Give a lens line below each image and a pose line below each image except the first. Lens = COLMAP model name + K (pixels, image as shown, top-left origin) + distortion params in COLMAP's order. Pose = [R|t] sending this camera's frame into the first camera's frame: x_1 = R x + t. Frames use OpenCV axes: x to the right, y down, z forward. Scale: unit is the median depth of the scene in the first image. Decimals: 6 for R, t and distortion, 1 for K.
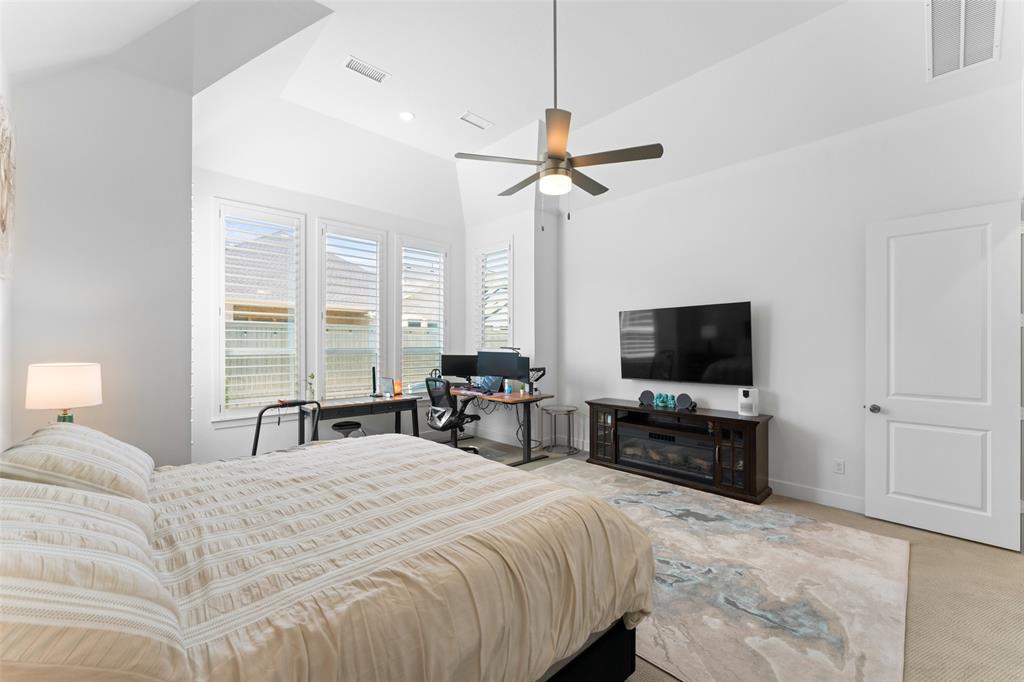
lens RADIAL K [[408.6, 0, 509.0], [0, 408.6, 341.2], [0, 0, 1]] dist [-0.007101, 0.000258]
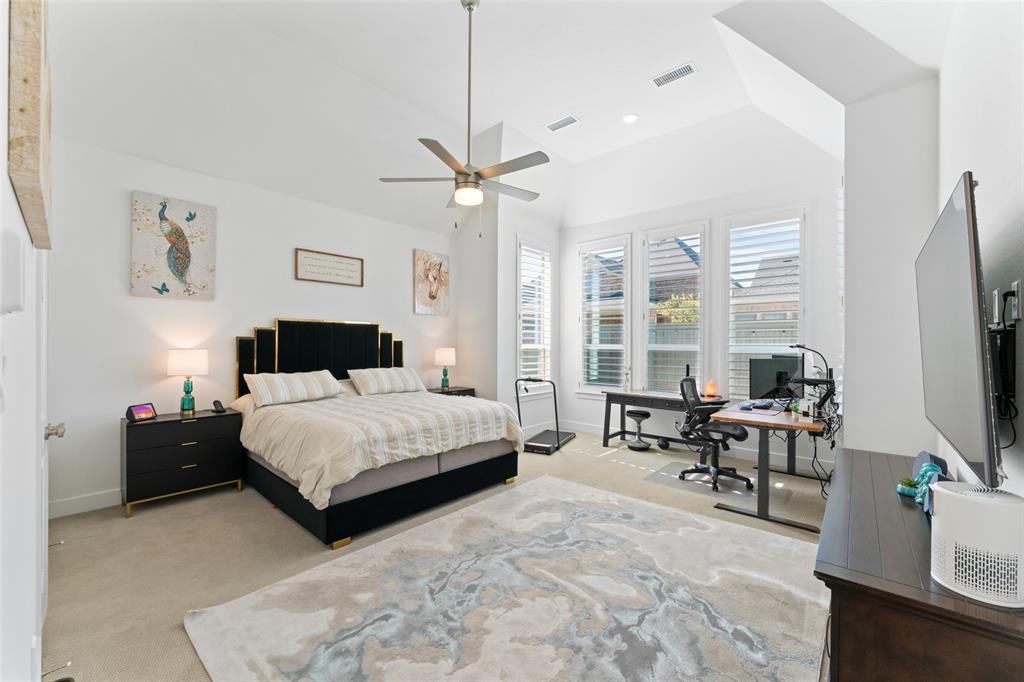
lens RADIAL K [[408.6, 0, 508.4], [0, 408.6, 344.0], [0, 0, 1]] dist [-0.007101, 0.000258]
pose [[0.094448, 0.002198, -0.995527, 0.894815], [0.002534, 0.999994, 0.002449, 0.015863], [0.995527, -0.002754, 0.094442, 0.716648]]
